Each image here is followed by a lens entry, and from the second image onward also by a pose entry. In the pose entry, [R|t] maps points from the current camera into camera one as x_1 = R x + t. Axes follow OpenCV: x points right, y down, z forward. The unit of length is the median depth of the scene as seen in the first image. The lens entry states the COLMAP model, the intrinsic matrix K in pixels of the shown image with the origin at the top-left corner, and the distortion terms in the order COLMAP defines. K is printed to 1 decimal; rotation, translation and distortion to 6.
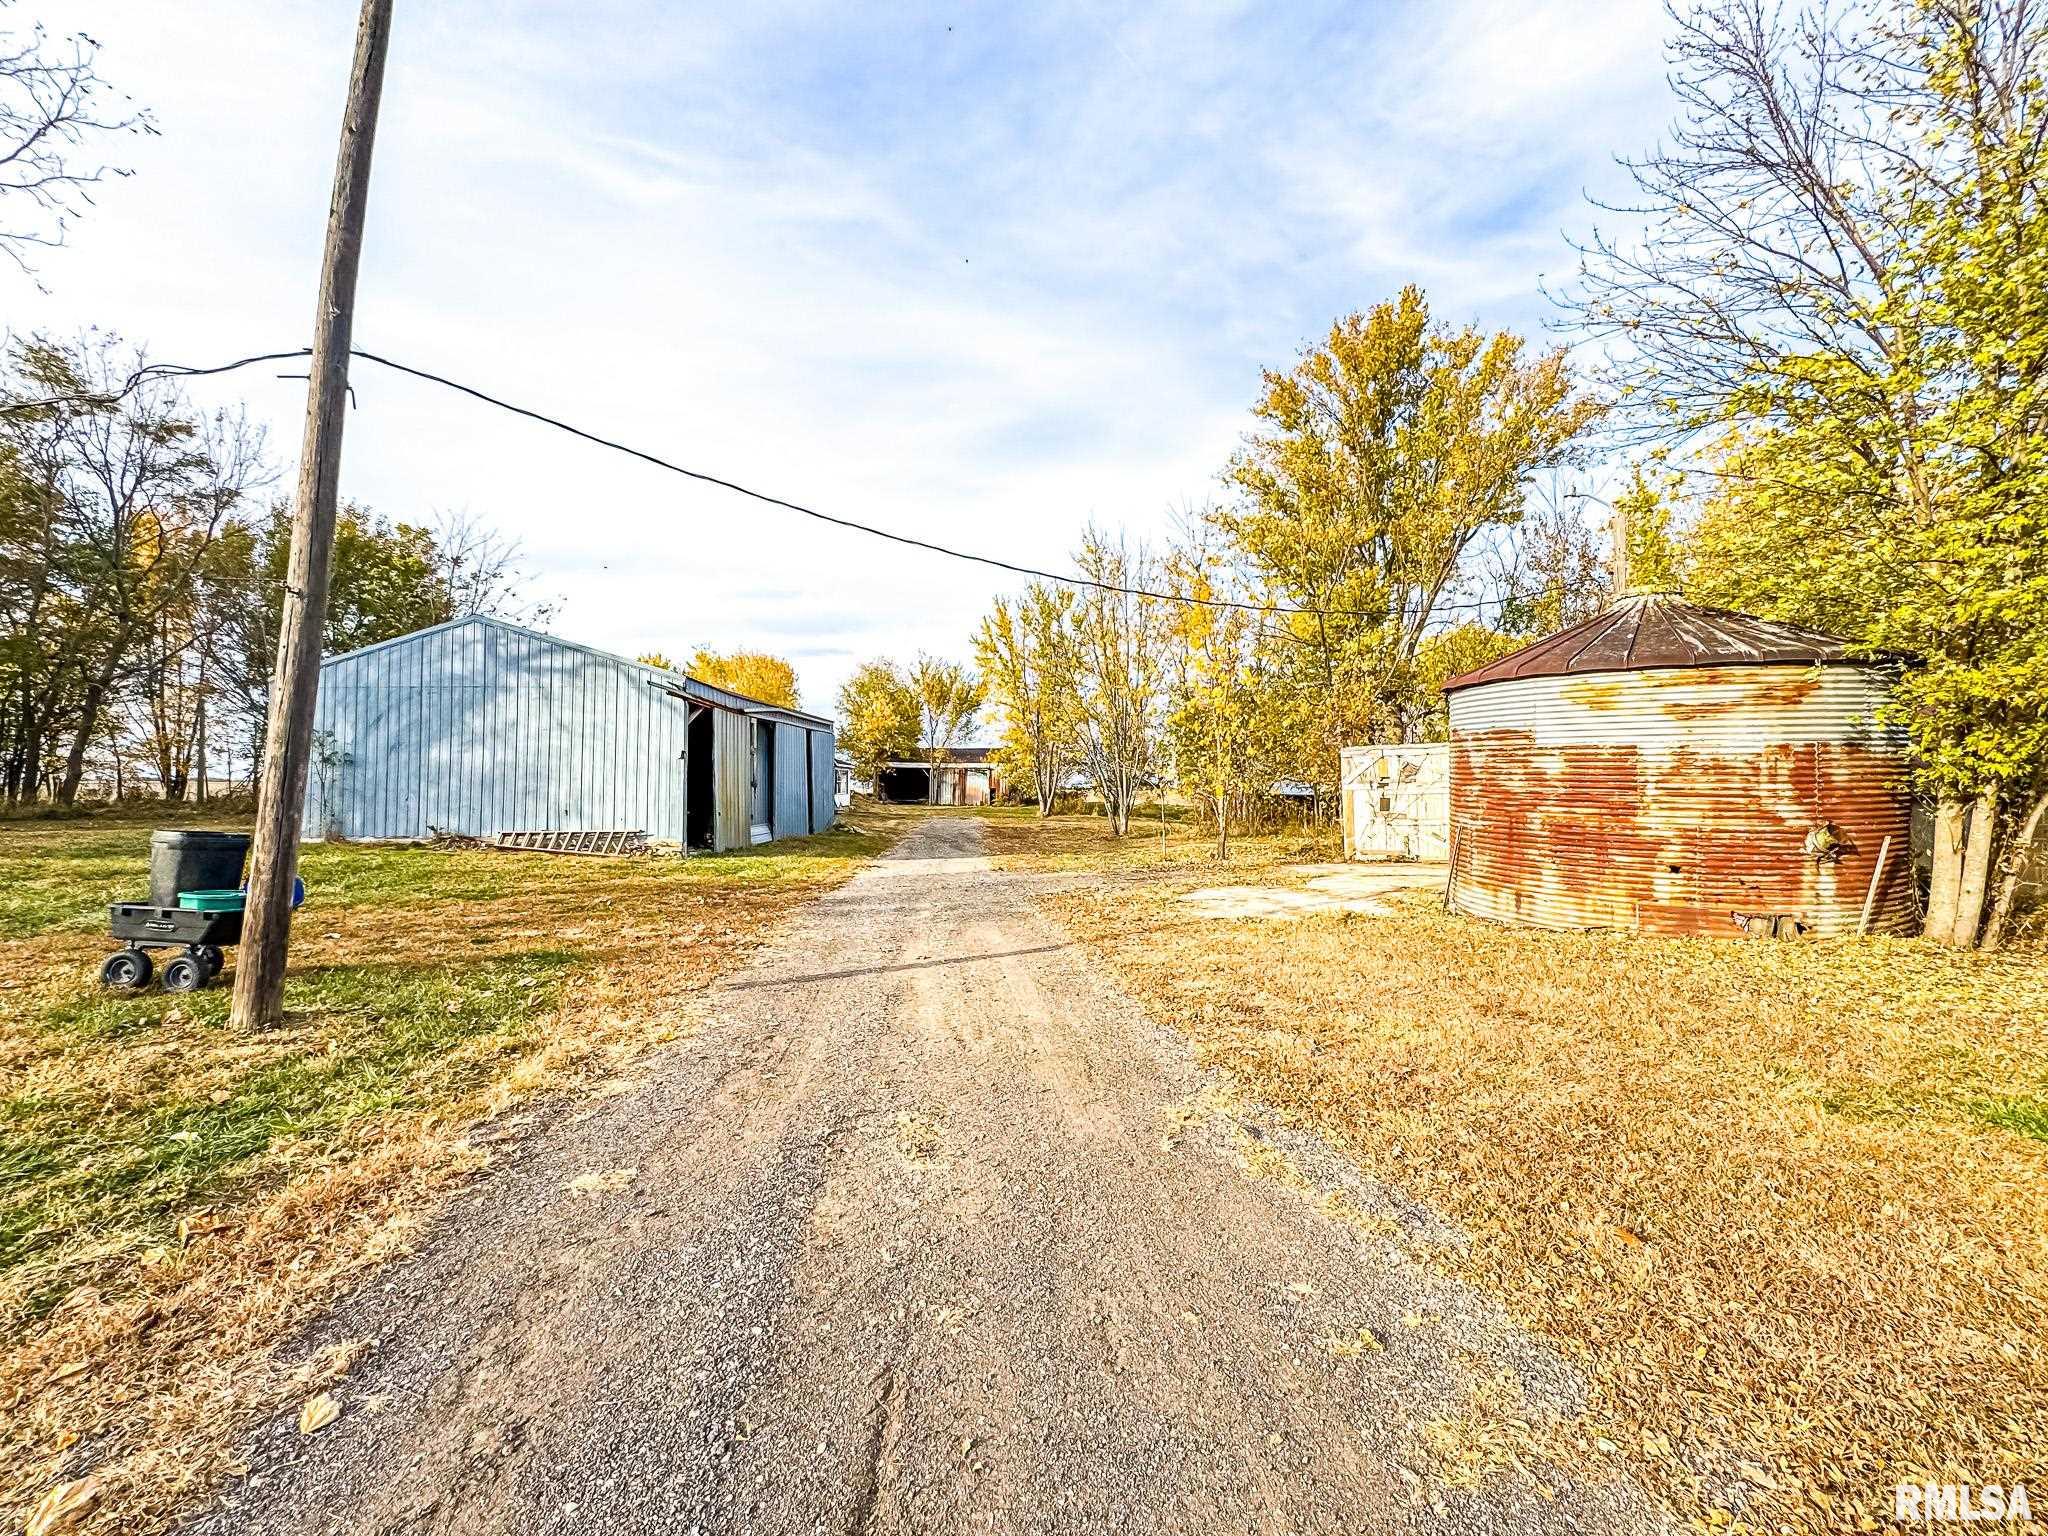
lens RADIAL K [[813.5, 0, 1017.0], [0, 813.5, 761.0], [0, 0, 1]] dist [-0.007640, -0.000626]
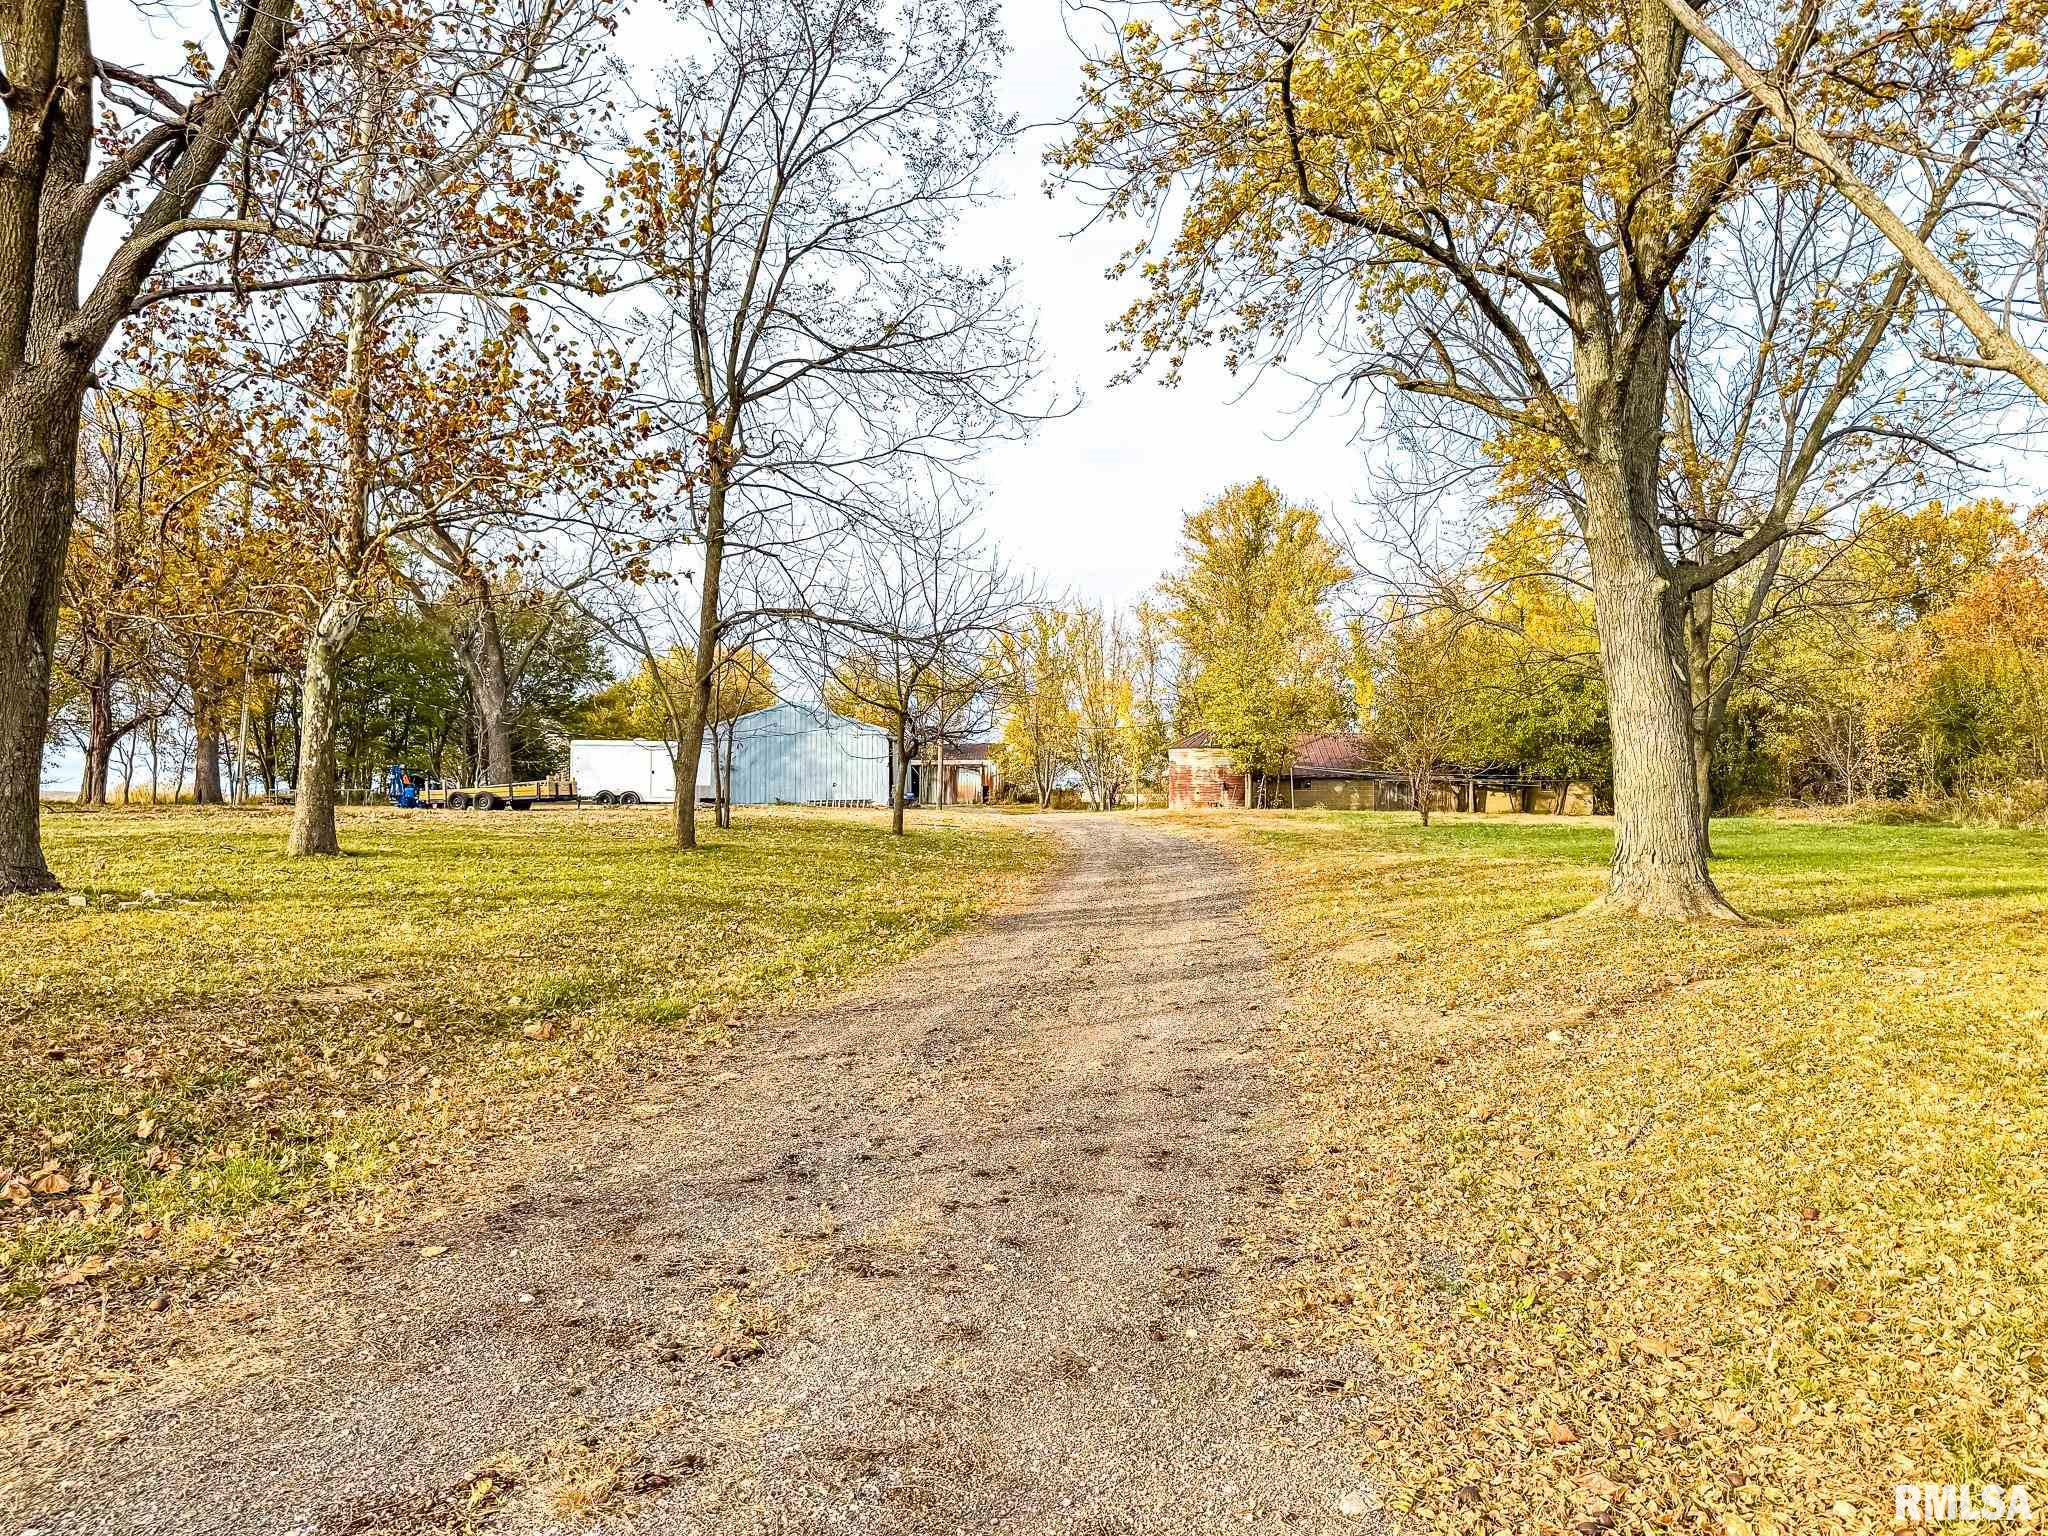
lens RADIAL K [[1449.1, 0, 1028.9], [0, 1449.1, 772.2], [0, 0, 1]] dist [0.044666, -0.045856]
pose [[0.999224, -0.003388, 0.039233, -0.325583], [0.002697, 0.999840, 0.017667, -0.094199], [-0.039286, -0.017547, 0.999074, -5.232792]]
